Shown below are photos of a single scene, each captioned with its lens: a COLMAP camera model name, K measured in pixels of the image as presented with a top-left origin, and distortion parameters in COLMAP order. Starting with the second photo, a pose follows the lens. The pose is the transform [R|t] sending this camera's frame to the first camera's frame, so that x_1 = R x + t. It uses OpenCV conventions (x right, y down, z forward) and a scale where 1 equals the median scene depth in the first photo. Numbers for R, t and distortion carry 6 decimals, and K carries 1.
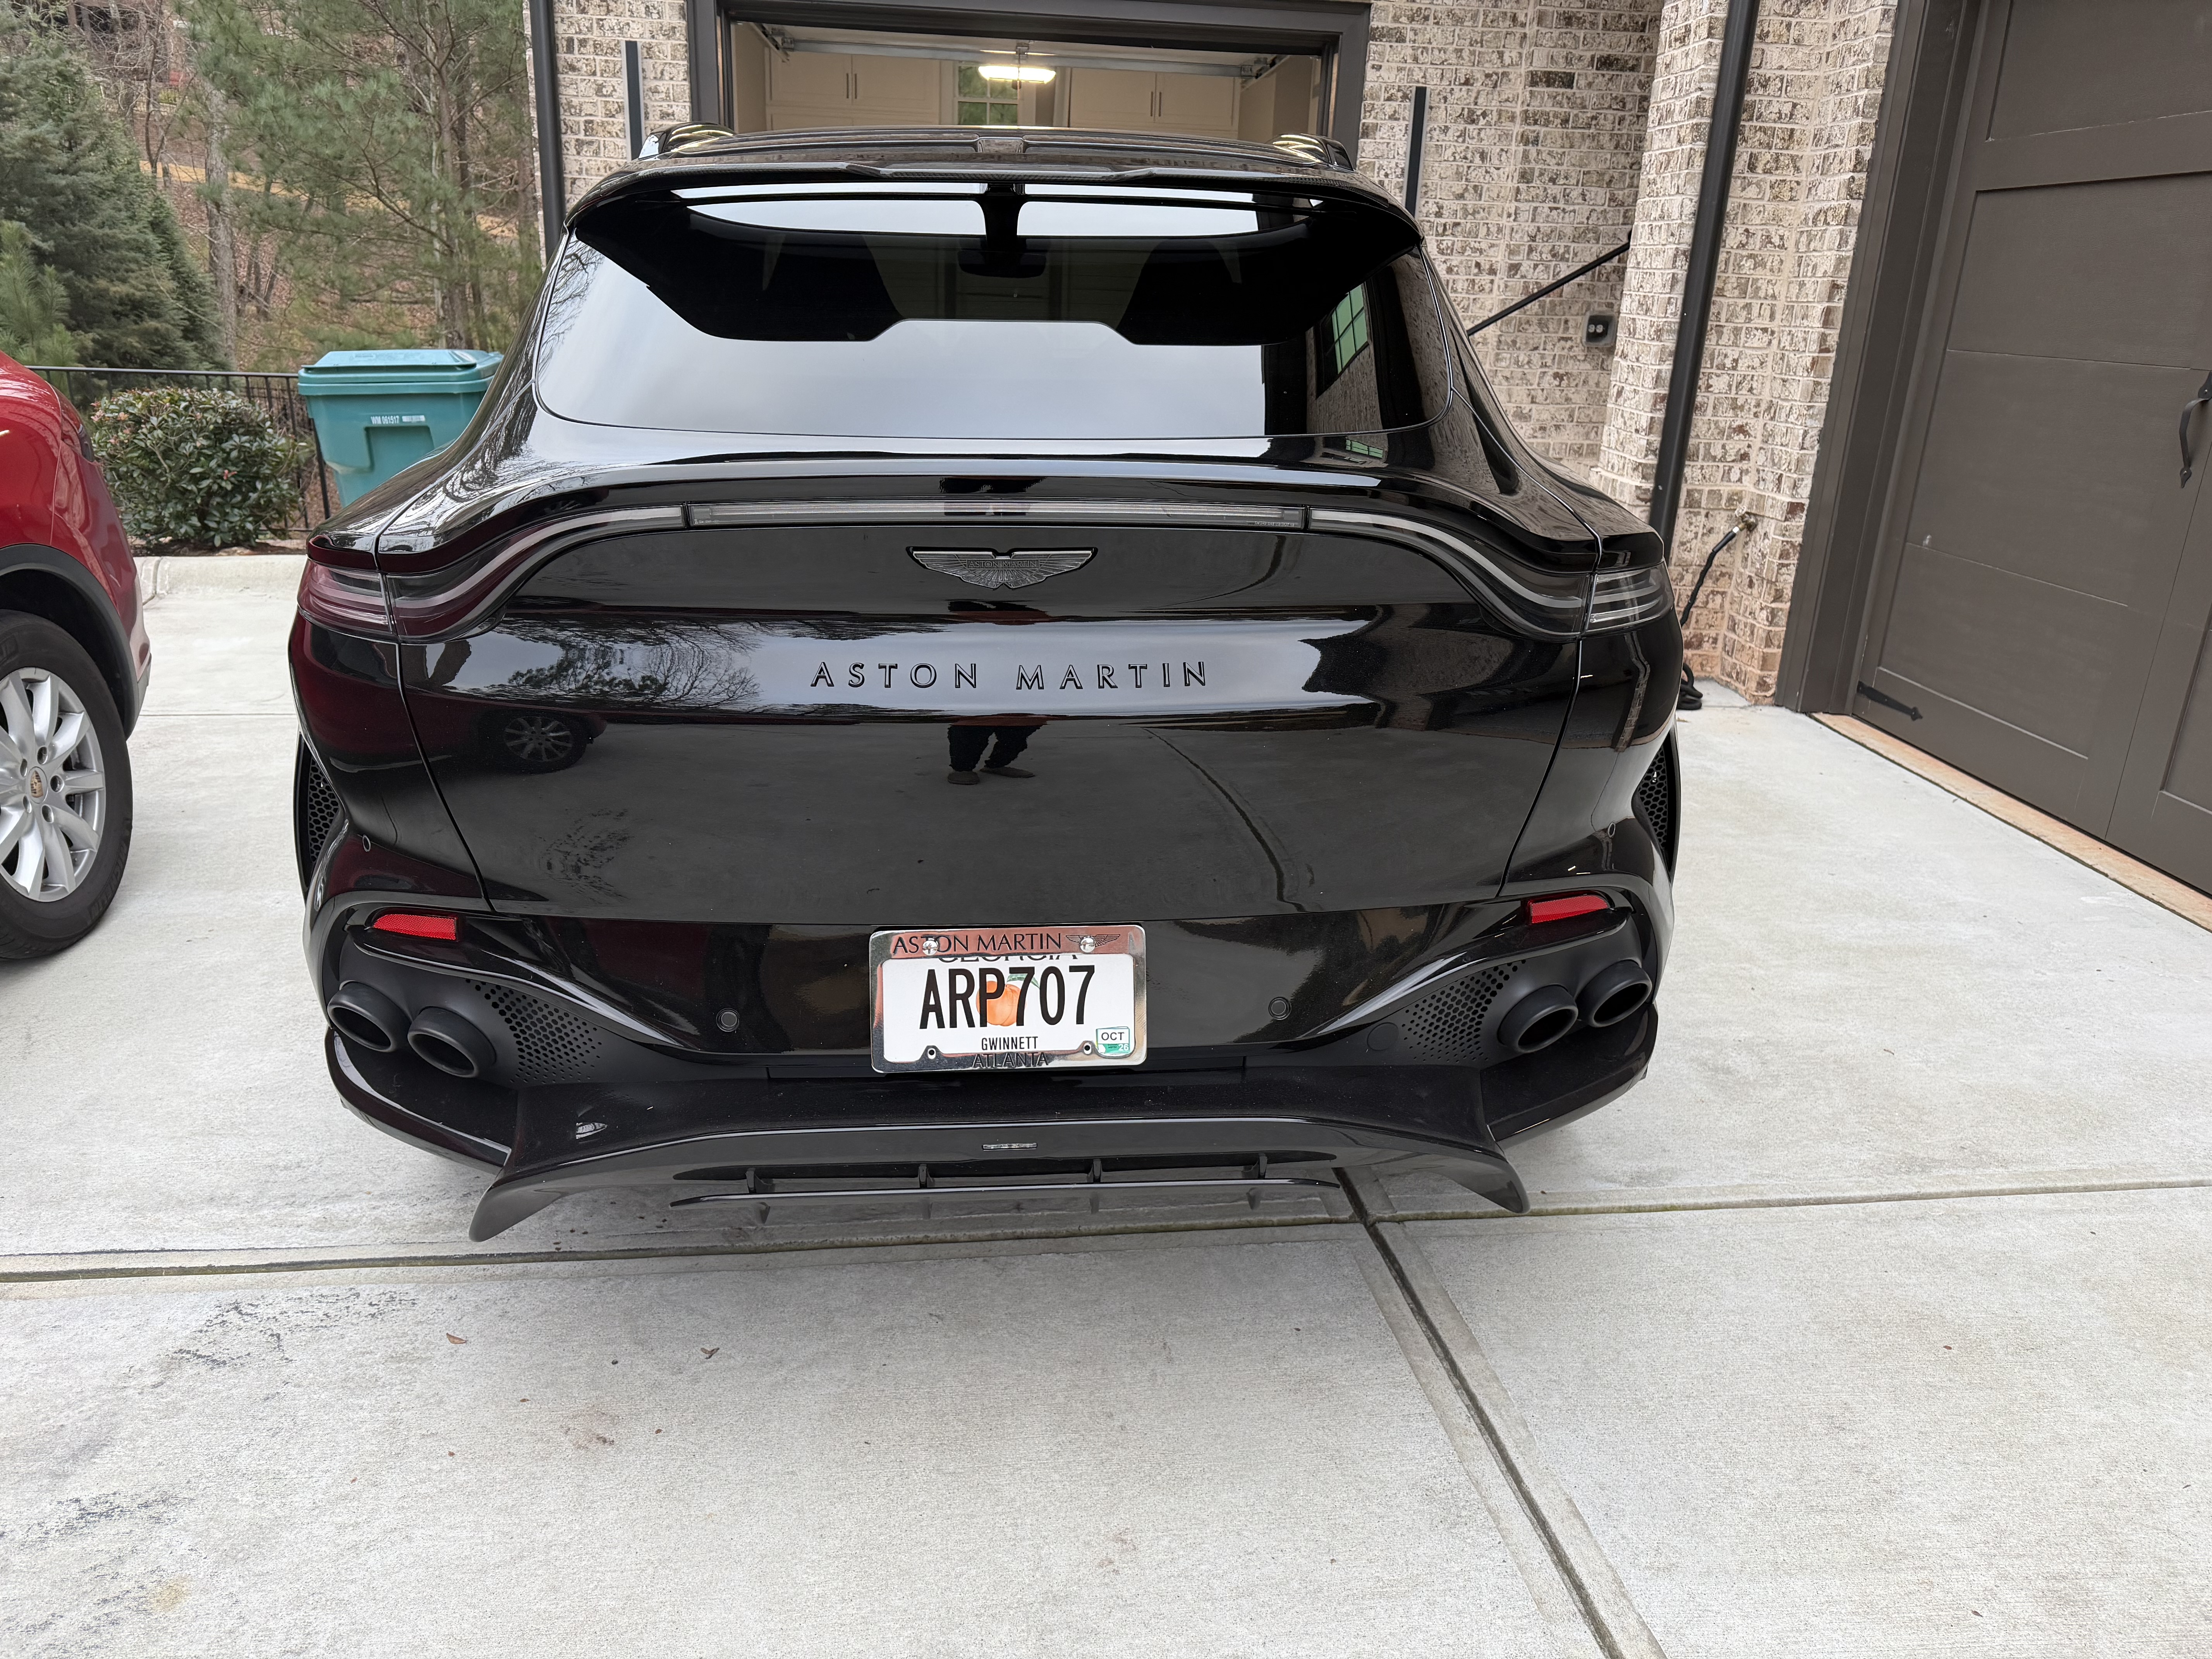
lens RADIAL K [[1543.3, 0, 1104.7], [0, 1543.3, 821.5], [0, 0, 1]] dist [0.002865, -0.002473]
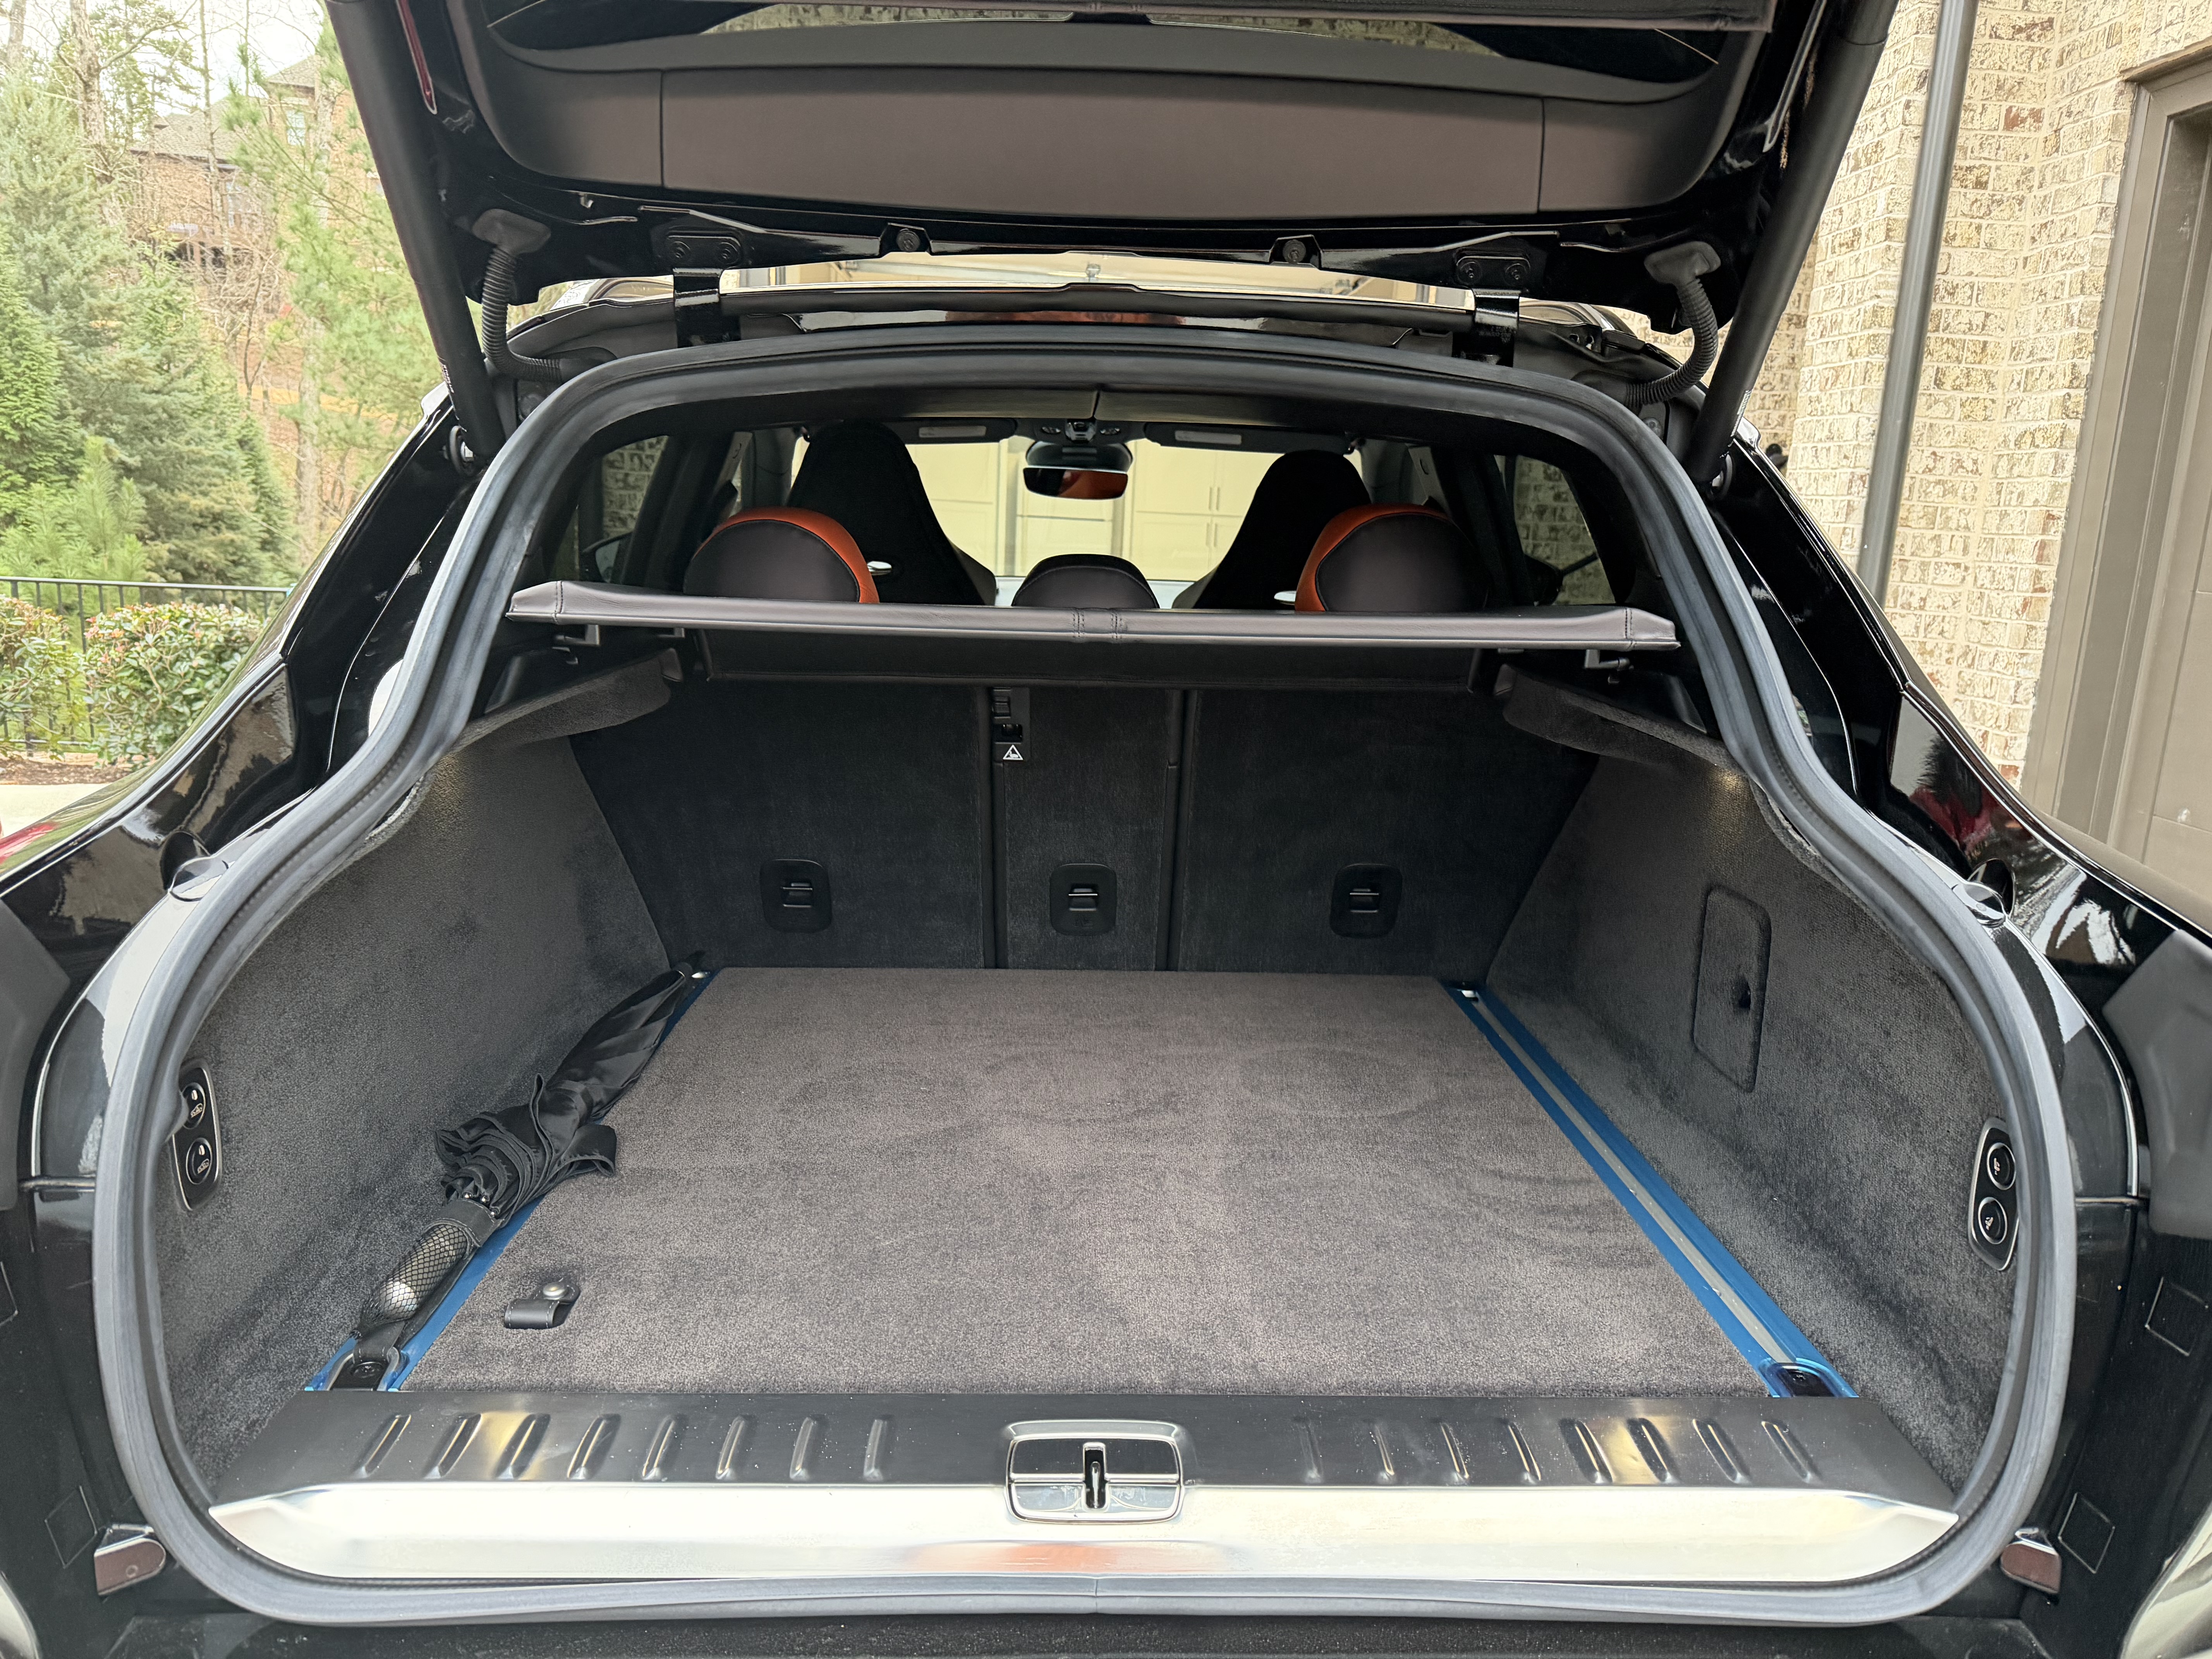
lens RADIAL K [[1543.3, 0, 1101.8], [0, 1543.3, 835.9], [0, 0, 1]] dist [0.002865, -0.002473]
pose [[0.999289, 0.017416, -0.033449, -0.016526], [-0.021461, 0.991967, -0.124667, -0.052158], [0.031009, 0.125296, 0.991635, 0.153694]]
